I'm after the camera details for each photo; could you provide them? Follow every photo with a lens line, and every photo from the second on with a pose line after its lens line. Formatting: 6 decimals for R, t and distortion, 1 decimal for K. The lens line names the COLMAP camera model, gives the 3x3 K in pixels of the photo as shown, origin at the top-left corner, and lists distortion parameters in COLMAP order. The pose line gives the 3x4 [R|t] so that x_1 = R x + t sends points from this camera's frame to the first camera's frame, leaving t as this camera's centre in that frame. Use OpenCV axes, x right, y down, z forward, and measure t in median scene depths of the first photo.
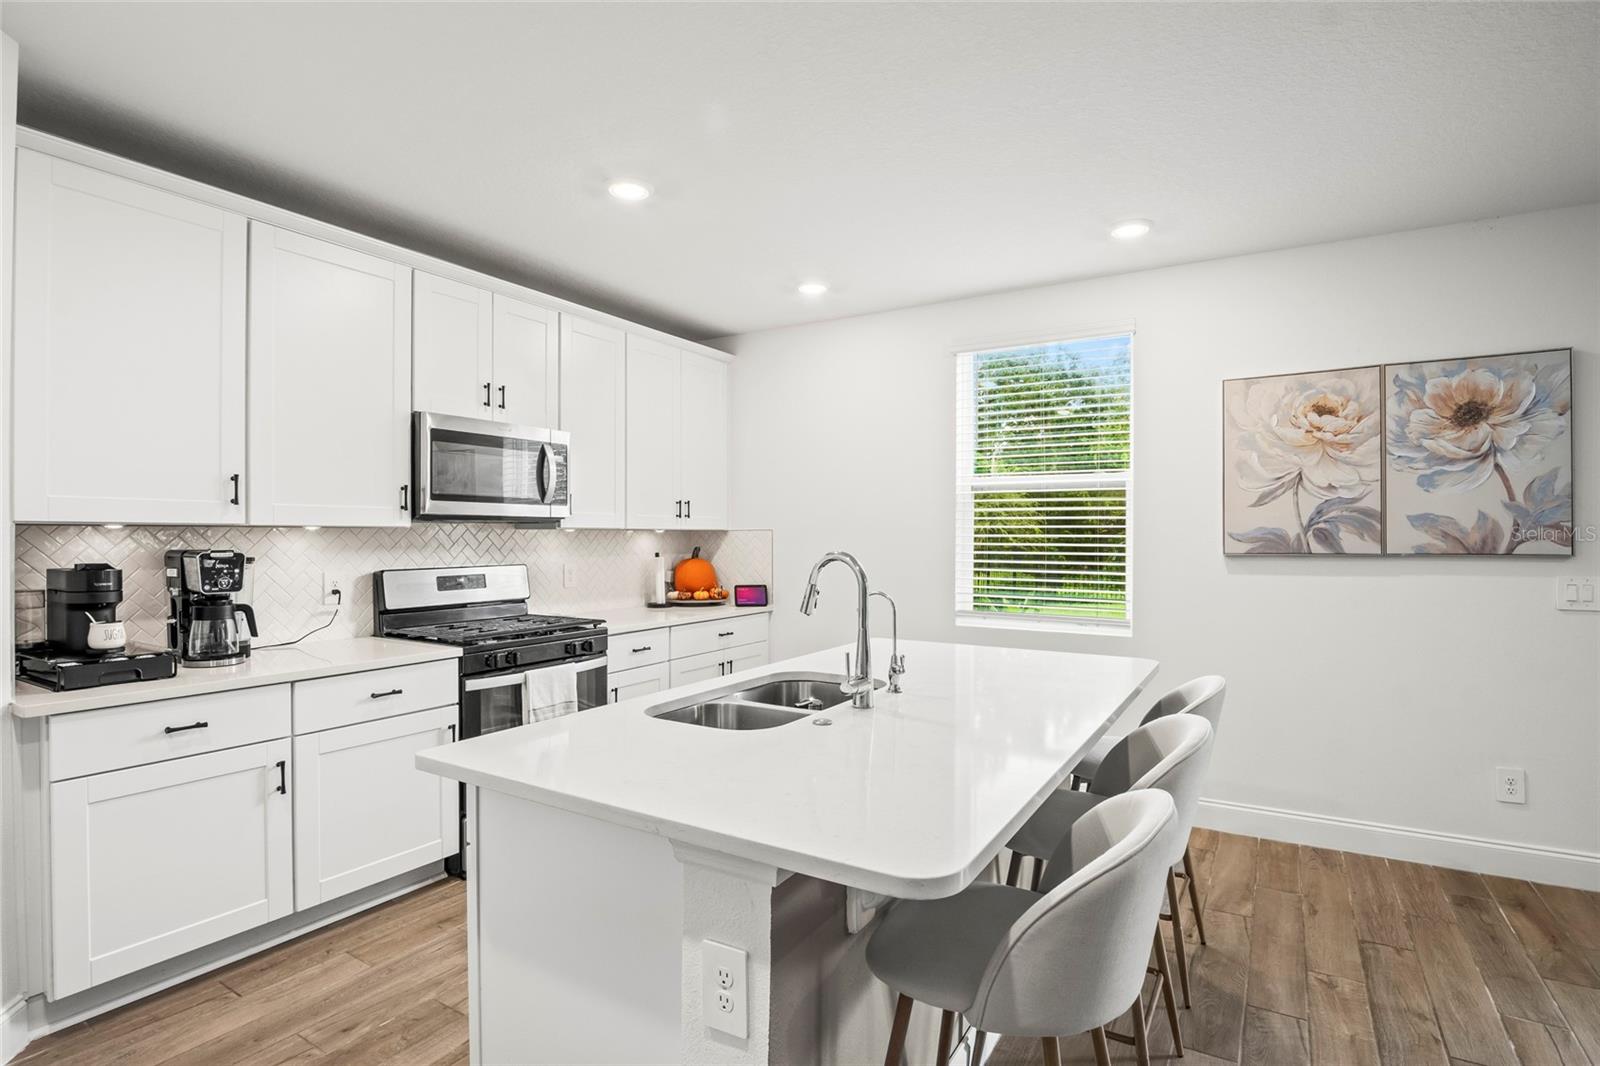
lens RADIAL K [[802.5, 0, 788.7], [0, 802.5, 527.4], [0, 0, 1]] dist [-0.023119, -0.001703]
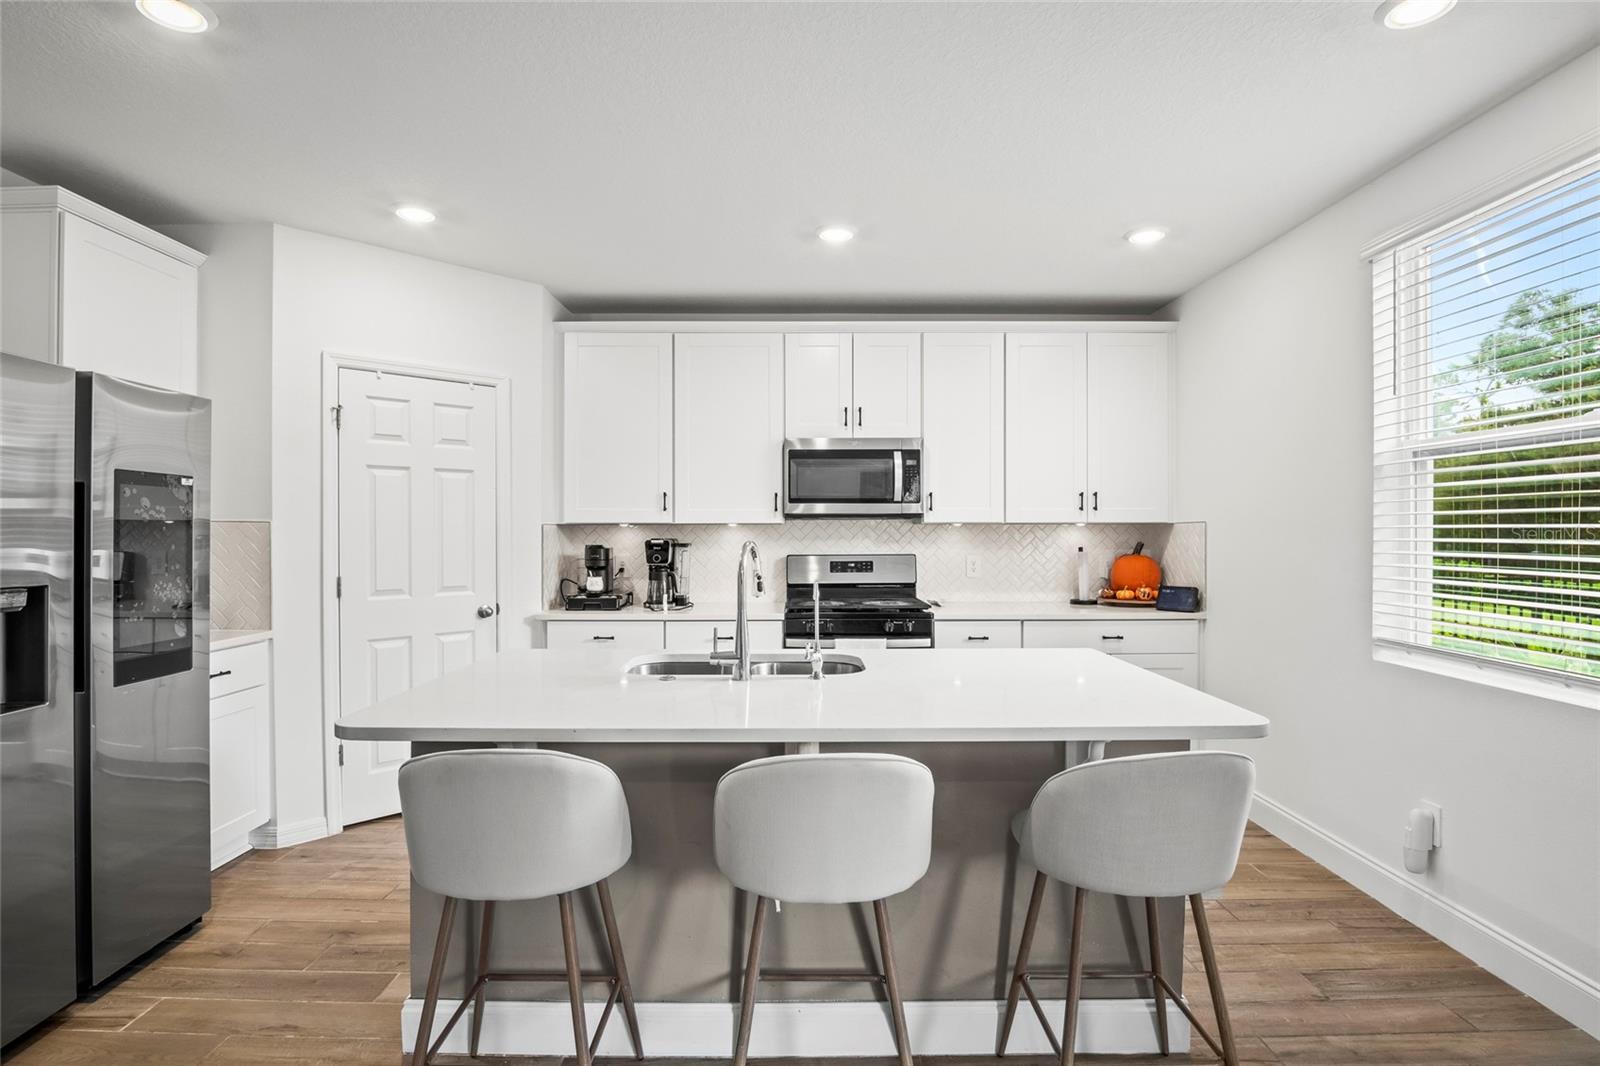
lens RADIAL K [[784.4, 0, 782.8], [0, 784.4, 533.2], [0, 0, 1]] dist [-0.000391, -0.014293]
pose [[0.514433, 0.000778, -0.857530, 0.564511], [0.009776, 0.999929, 0.006772, 0.005724], [0.857475, -0.011867, 0.514389, 0.254172]]
